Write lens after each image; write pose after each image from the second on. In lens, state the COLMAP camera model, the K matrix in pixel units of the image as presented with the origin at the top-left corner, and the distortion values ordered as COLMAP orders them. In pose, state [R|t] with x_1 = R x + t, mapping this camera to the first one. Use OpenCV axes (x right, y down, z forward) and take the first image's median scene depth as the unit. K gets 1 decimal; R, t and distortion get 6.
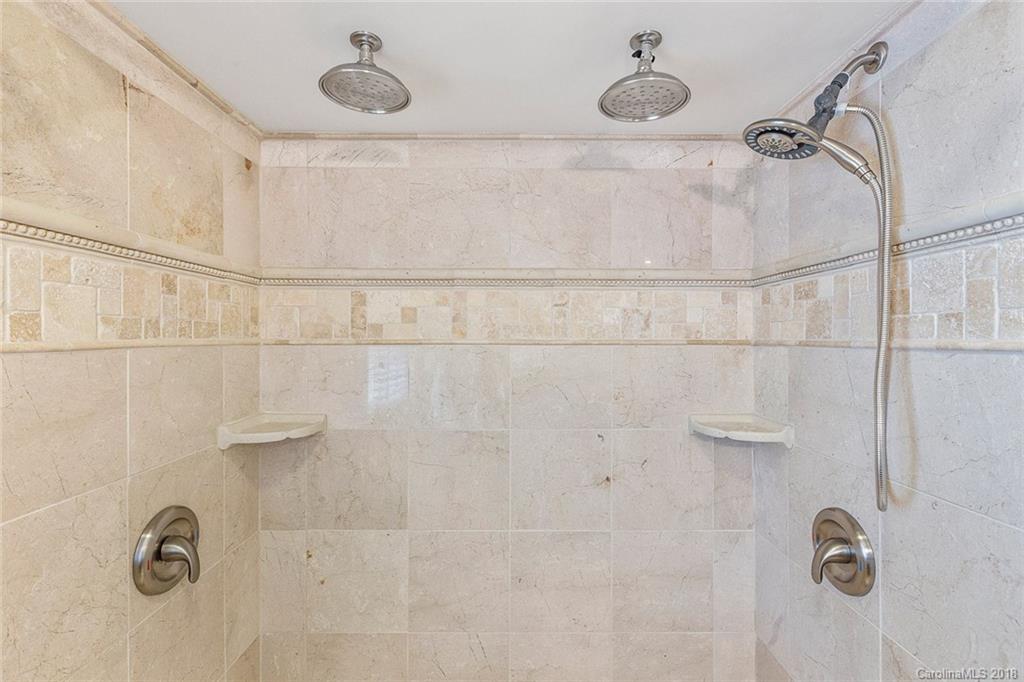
lens RADIAL K [[461.9, 0, 512.8], [0, 461.9, 338.1], [0, 0, 1]] dist [0.000251, 0.000078]
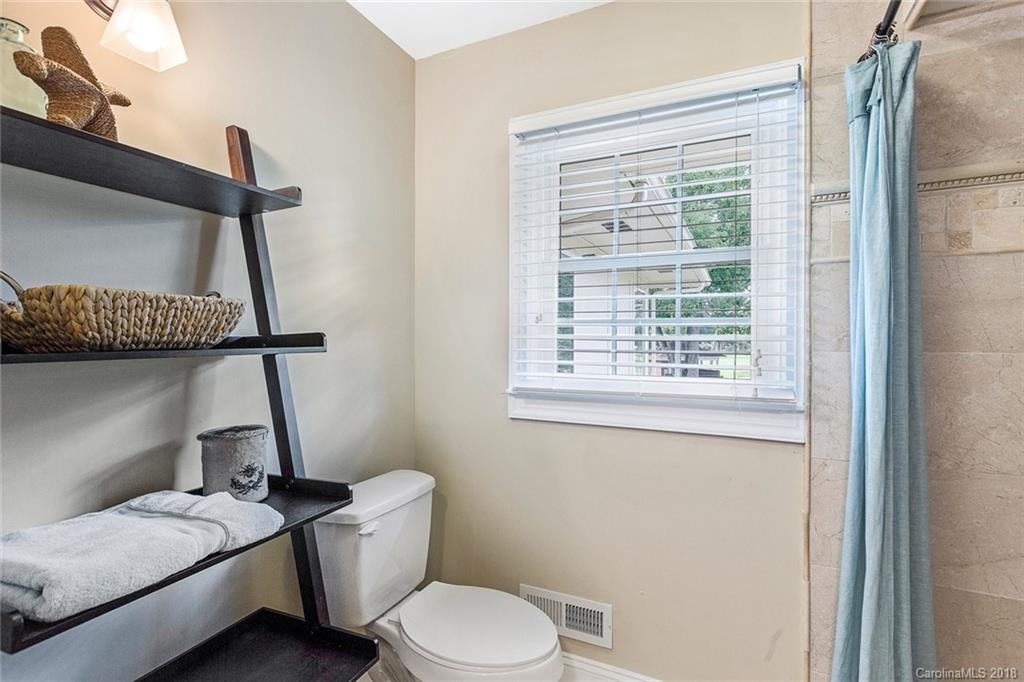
lens RADIAL K [[461.9, 0, 516.2], [0, 461.9, 340.3], [0, 0, 1]] dist [0.000251, 0.000078]
pose [[-0.434632, -0.006474, -0.900585, 1.062371], [-0.005031, 0.999976, -0.004760, 0.326775], [0.900594, 0.002462, -0.434654, 0.262588]]
